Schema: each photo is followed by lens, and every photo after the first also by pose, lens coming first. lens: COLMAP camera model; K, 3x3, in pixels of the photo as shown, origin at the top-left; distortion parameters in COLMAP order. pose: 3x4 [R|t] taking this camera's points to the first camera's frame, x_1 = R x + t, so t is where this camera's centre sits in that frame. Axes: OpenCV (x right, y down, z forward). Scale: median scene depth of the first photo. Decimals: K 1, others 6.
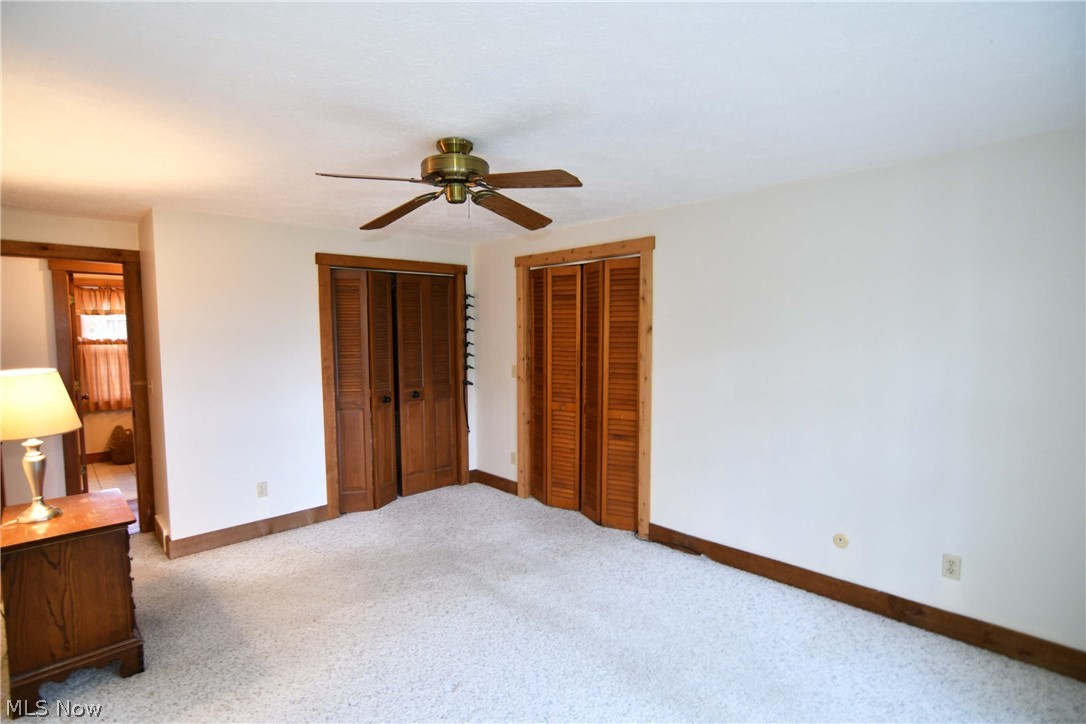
lens RADIAL K [[528.3, 0, 547.4], [0, 528.3, 366.8], [0, 0, 1]] dist [-0.024952, 0.006857]
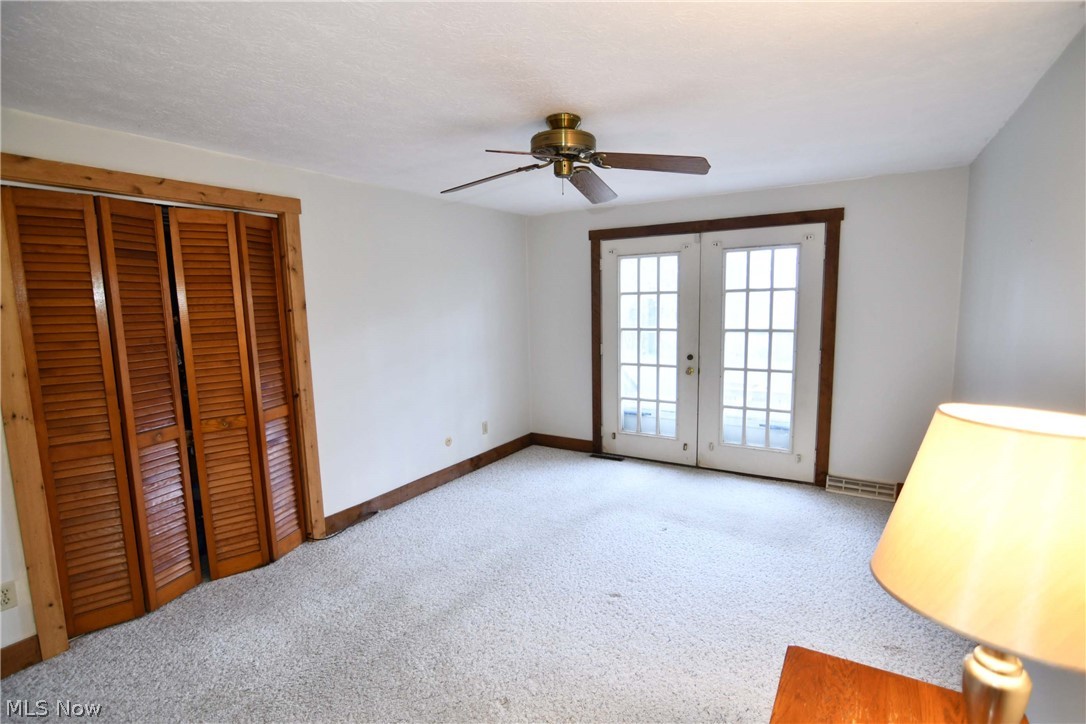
lens RADIAL K [[528.3, 0, 541.0], [0, 528.3, 358.3], [0, 0, 1]] dist [-0.024952, 0.006857]
pose [[-0.216346, -0.106478, 0.970493, -0.740394], [0.086577, 0.988027, 0.127702, -0.060181], [-0.972471, 0.111651, -0.204537, 0.793149]]
